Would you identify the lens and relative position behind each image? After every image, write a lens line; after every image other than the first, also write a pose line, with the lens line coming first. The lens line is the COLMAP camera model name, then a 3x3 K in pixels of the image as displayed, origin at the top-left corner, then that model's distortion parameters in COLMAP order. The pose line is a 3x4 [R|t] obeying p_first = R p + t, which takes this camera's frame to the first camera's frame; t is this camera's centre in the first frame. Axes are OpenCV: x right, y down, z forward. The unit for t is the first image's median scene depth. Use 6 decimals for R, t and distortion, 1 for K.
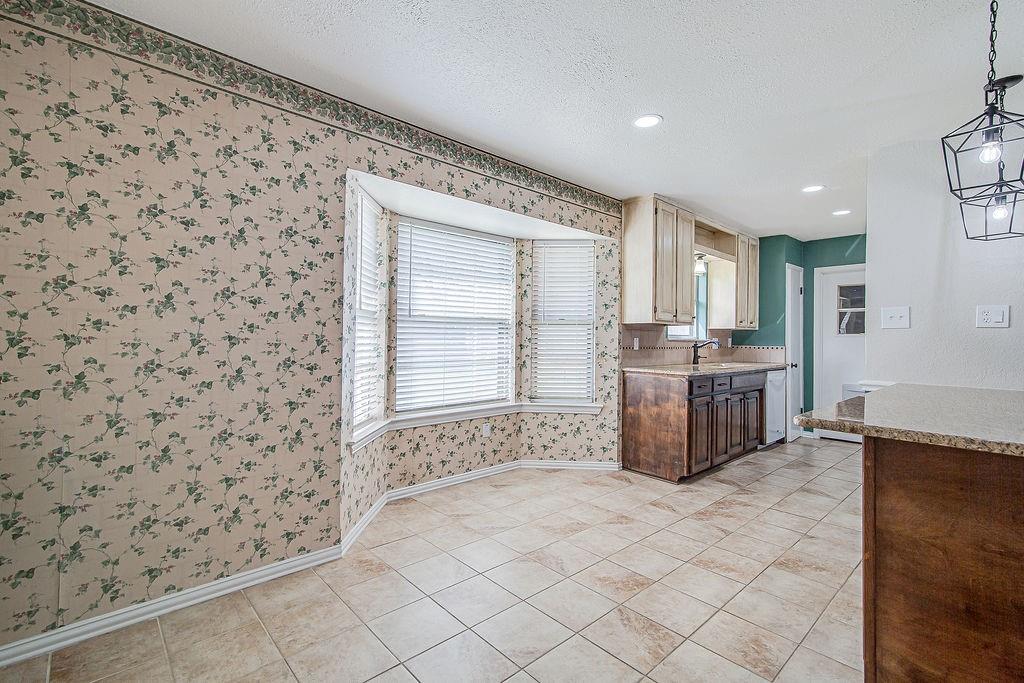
lens RADIAL K [[460.7, 0, 508.3], [0, 460.7, 331.0], [0, 0, 1]] dist [0.000028, 0.000166]
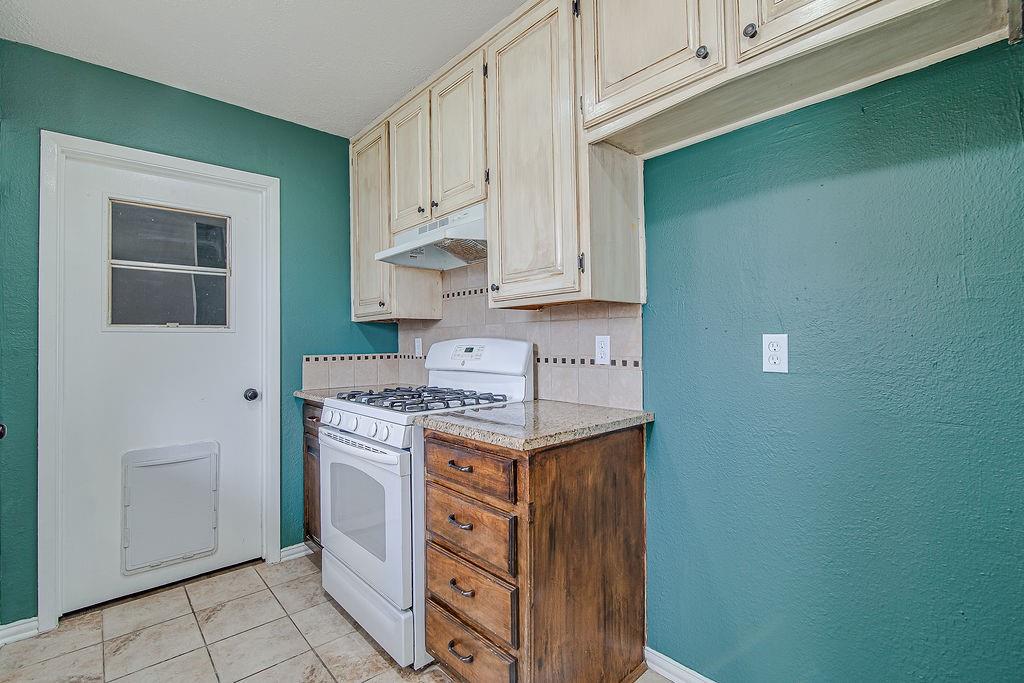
lens RADIAL K [[469.0, 0, 515.3], [0, 469.0, 333.4], [0, 0, 1]] dist [-0.010017, 0.000463]
pose [[0.005748, 0.005379, 0.999969, 0.379485], [-0.005971, 0.999968, -0.005345, 0.015668], [-0.999966, -0.005940, 0.005780, 0.761184]]
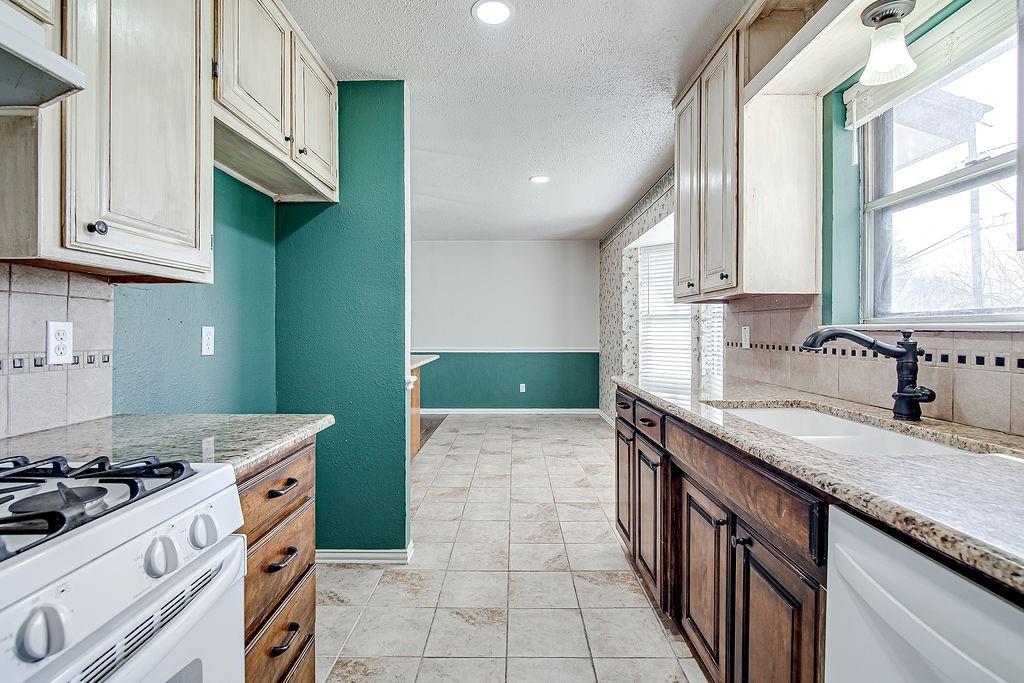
lens RADIAL K [[477.7, 0, 510.2], [0, 477.7, 337.7], [0, 0, 1]] dist [-0.011356, 0.000267]
pose [[-0.679475, -0.001131, -0.733697, 0.783855], [0.005565, 0.999962, -0.006695, 0.027007], [0.733677, -0.008632, -0.679443, 1.049179]]
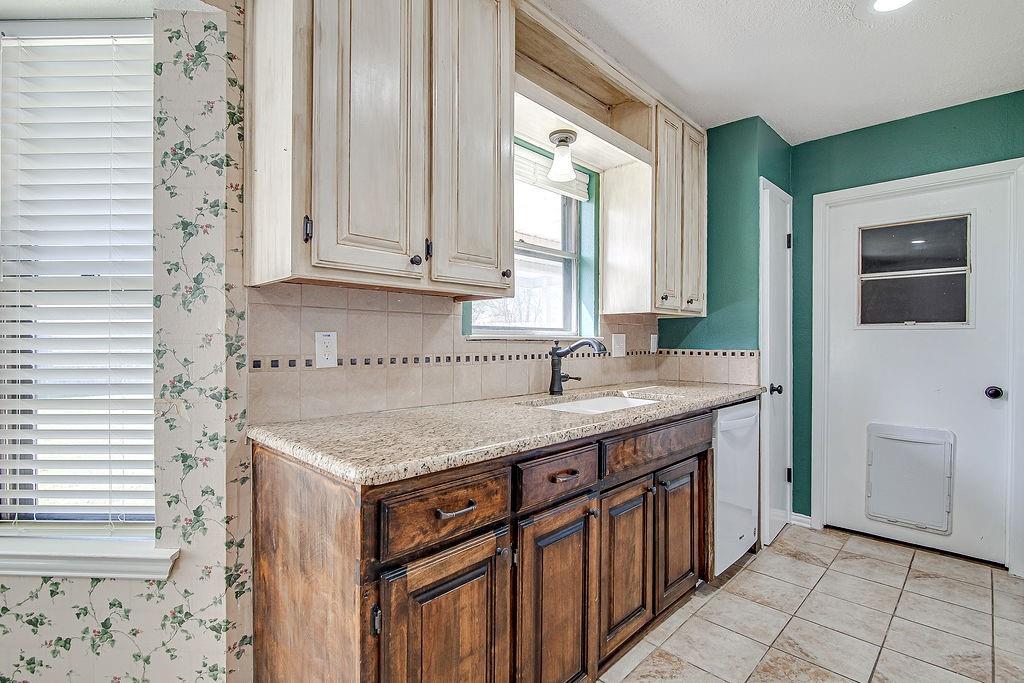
lens RADIAL K [[477.7, 0, 510.2], [0, 477.7, 337.7], [0, 0, 1]] dist [-0.011356, 0.000267]
pose [[0.998482, -0.007269, 0.054589, 0.350066], [0.006609, 0.999903, 0.012253, 0.013930], [-0.054673, -0.011874, 0.998434, 0.575031]]
